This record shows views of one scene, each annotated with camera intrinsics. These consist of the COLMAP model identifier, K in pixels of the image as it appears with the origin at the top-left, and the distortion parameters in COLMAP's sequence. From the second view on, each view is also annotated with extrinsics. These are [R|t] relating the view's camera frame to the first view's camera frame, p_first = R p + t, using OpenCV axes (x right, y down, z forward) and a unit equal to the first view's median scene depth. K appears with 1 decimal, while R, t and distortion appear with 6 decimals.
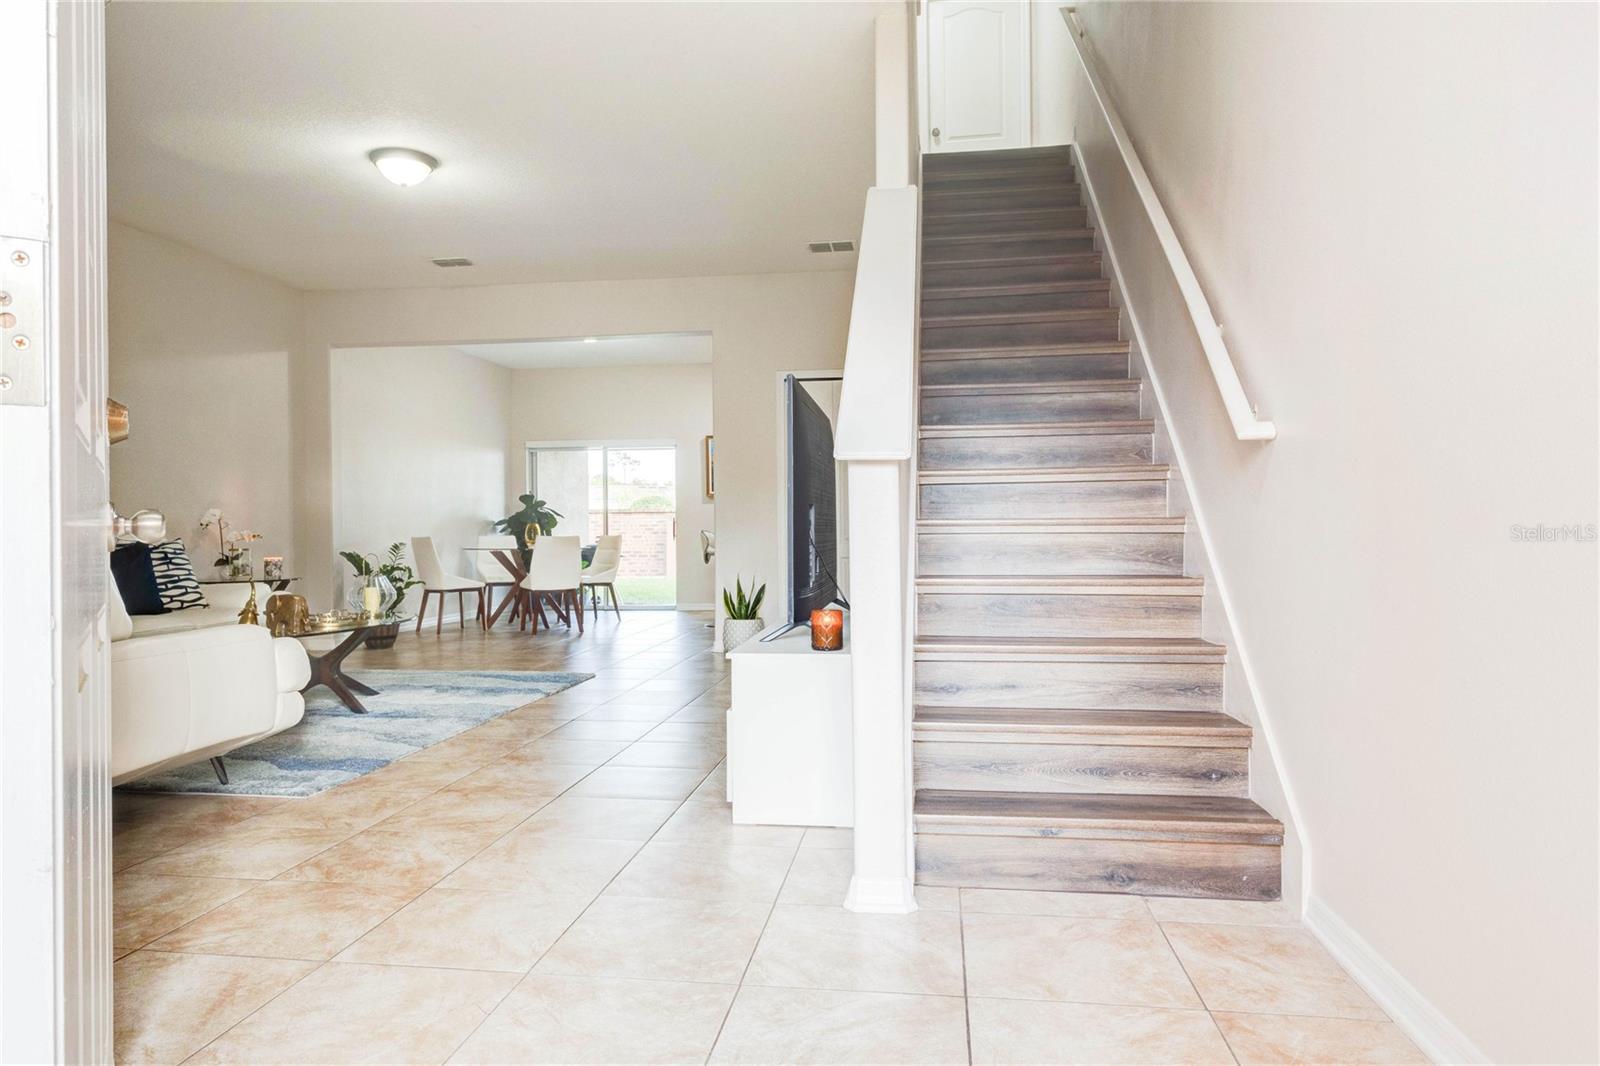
lens RADIAL K [[1004.9, 0, 802.1], [0, 1004.9, 531.5], [0, 0, 1]] dist [0.001844, -0.002074]
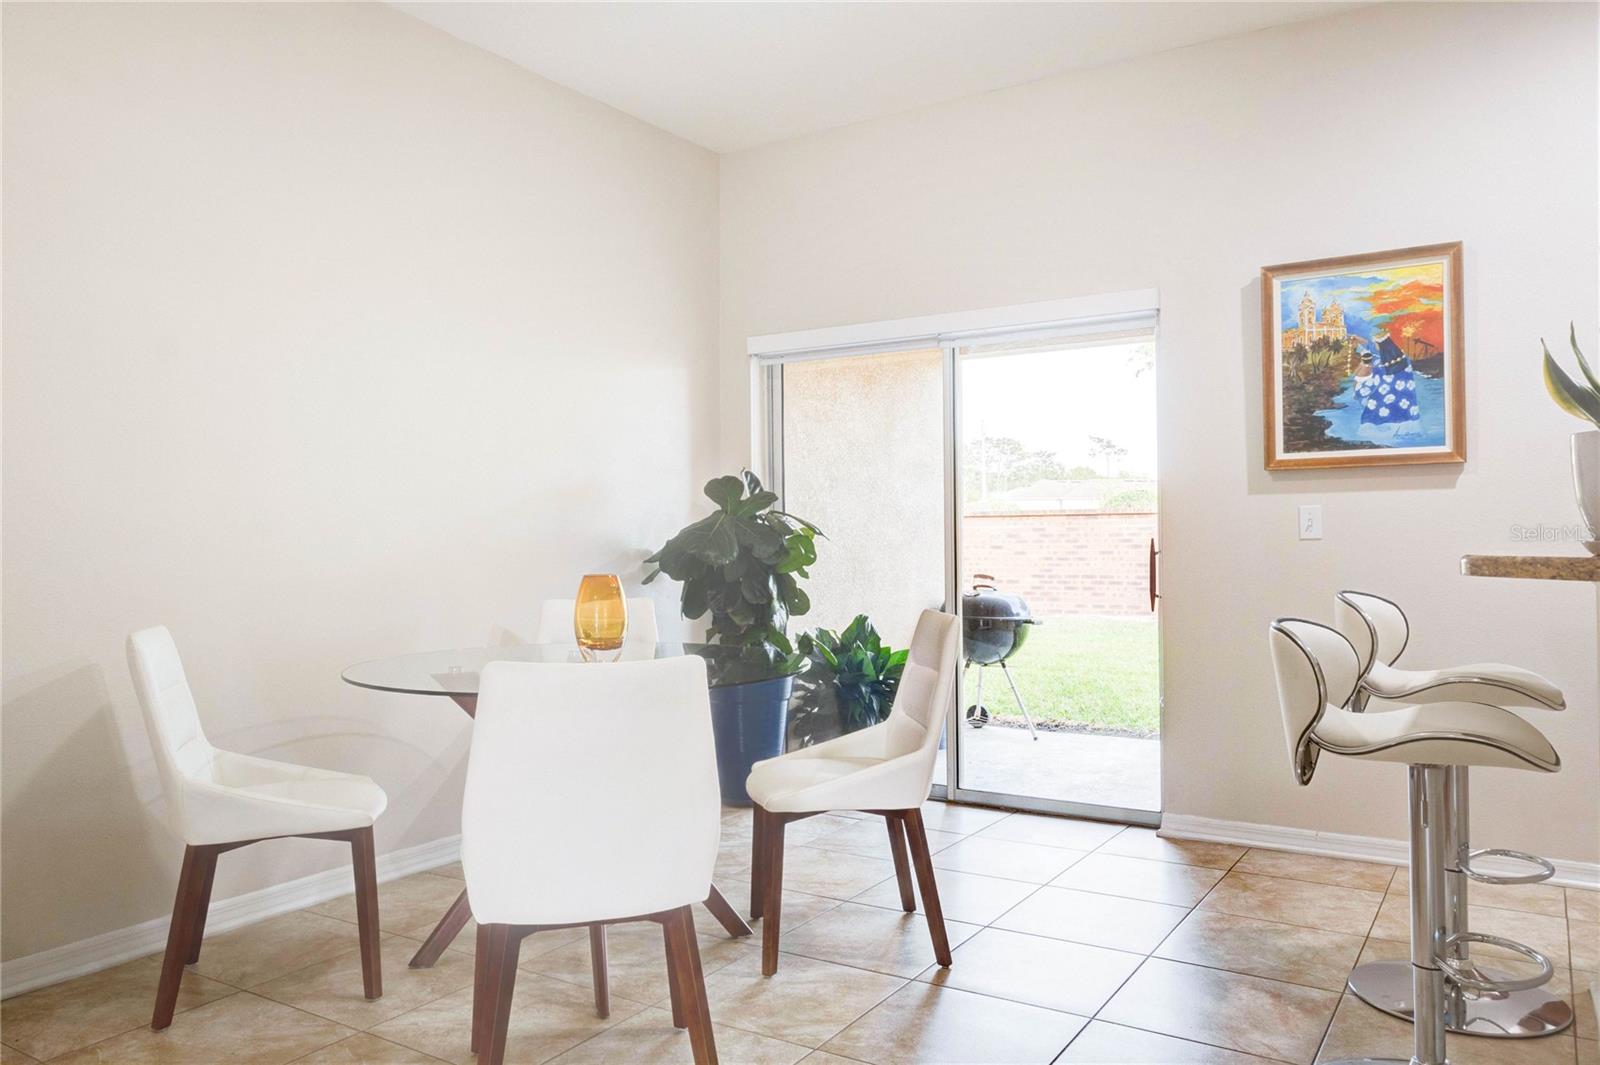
lens RADIAL K [[1174.4, 0, 801.1], [0, 1174.4, 526.3], [0, 0, 1]] dist [-0.002202, -0.000588]
pose [[0.908391, -0.001403, -0.418120, -0.111707], [-0.001369, 0.999979, -0.006329, -0.023652], [0.418120, 0.006321, 0.908370, 0.936603]]
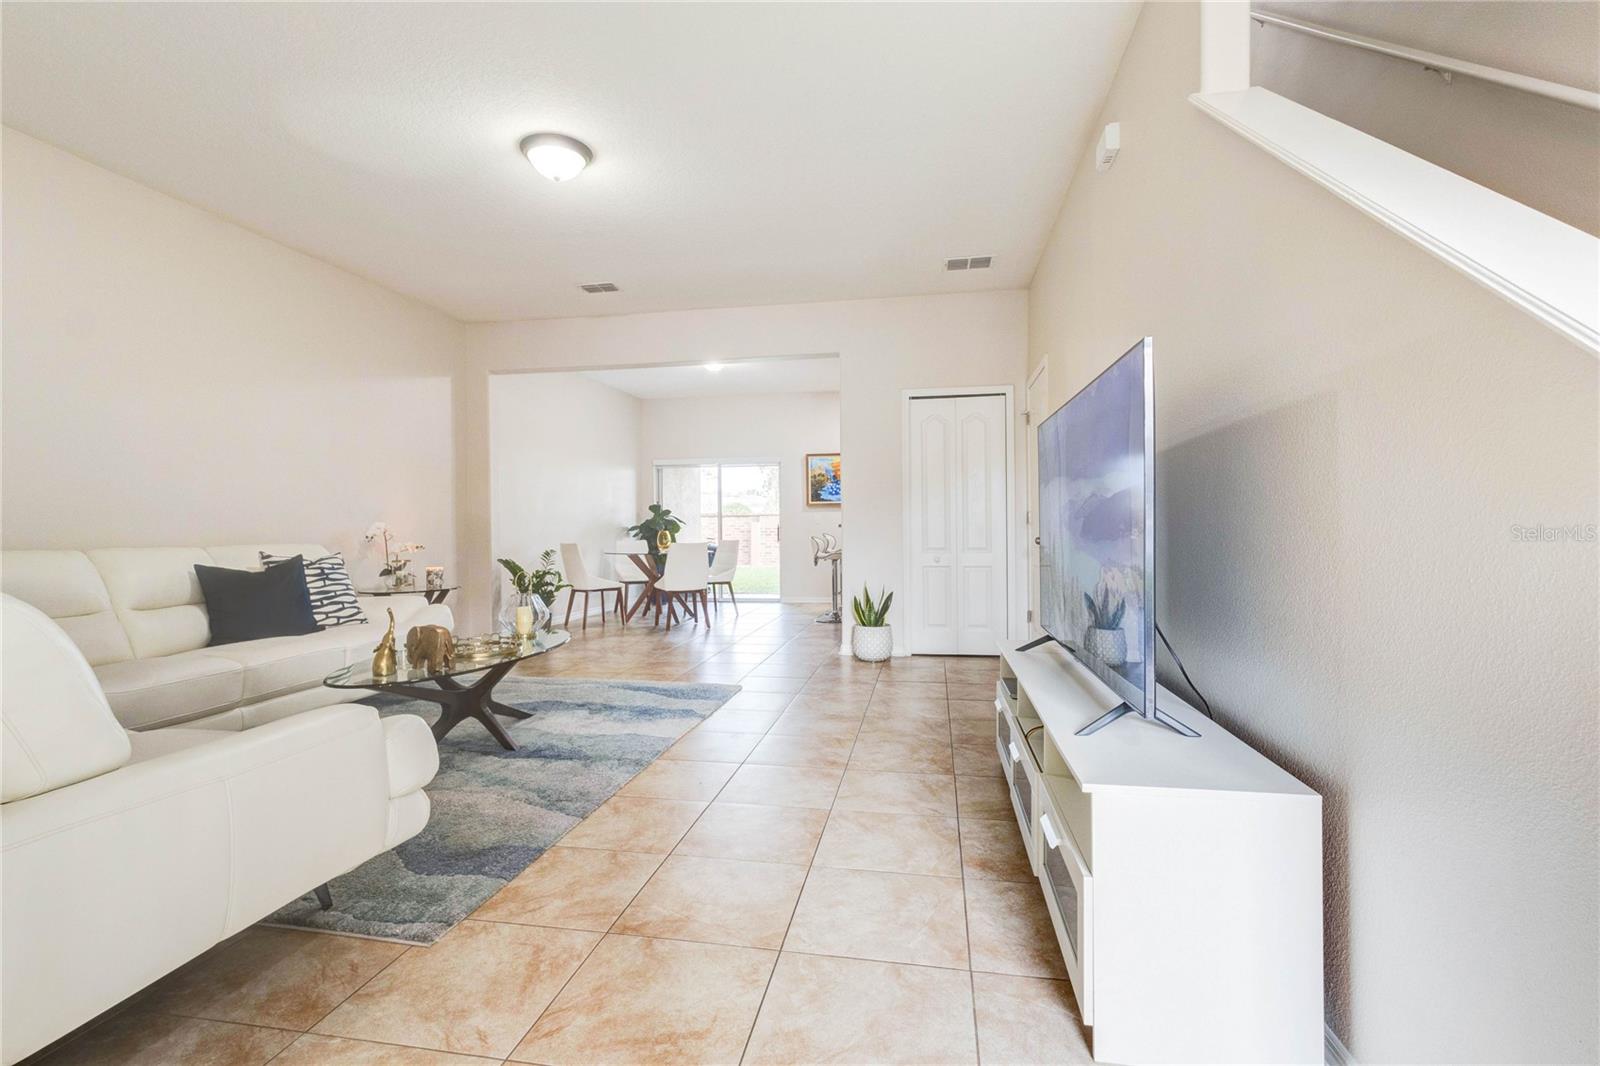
lens RADIAL K [[729.9, 0, 797.7], [0, 729.9, 532.1], [0, 0, 1]] dist [0.000770, 0.000925]
pose [[0.998691, 0.000321, -0.051147, -0.092759], [-0.000017, 0.999982, 0.005949, -0.014340], [0.051148, -0.005940, 0.998673, 0.223806]]
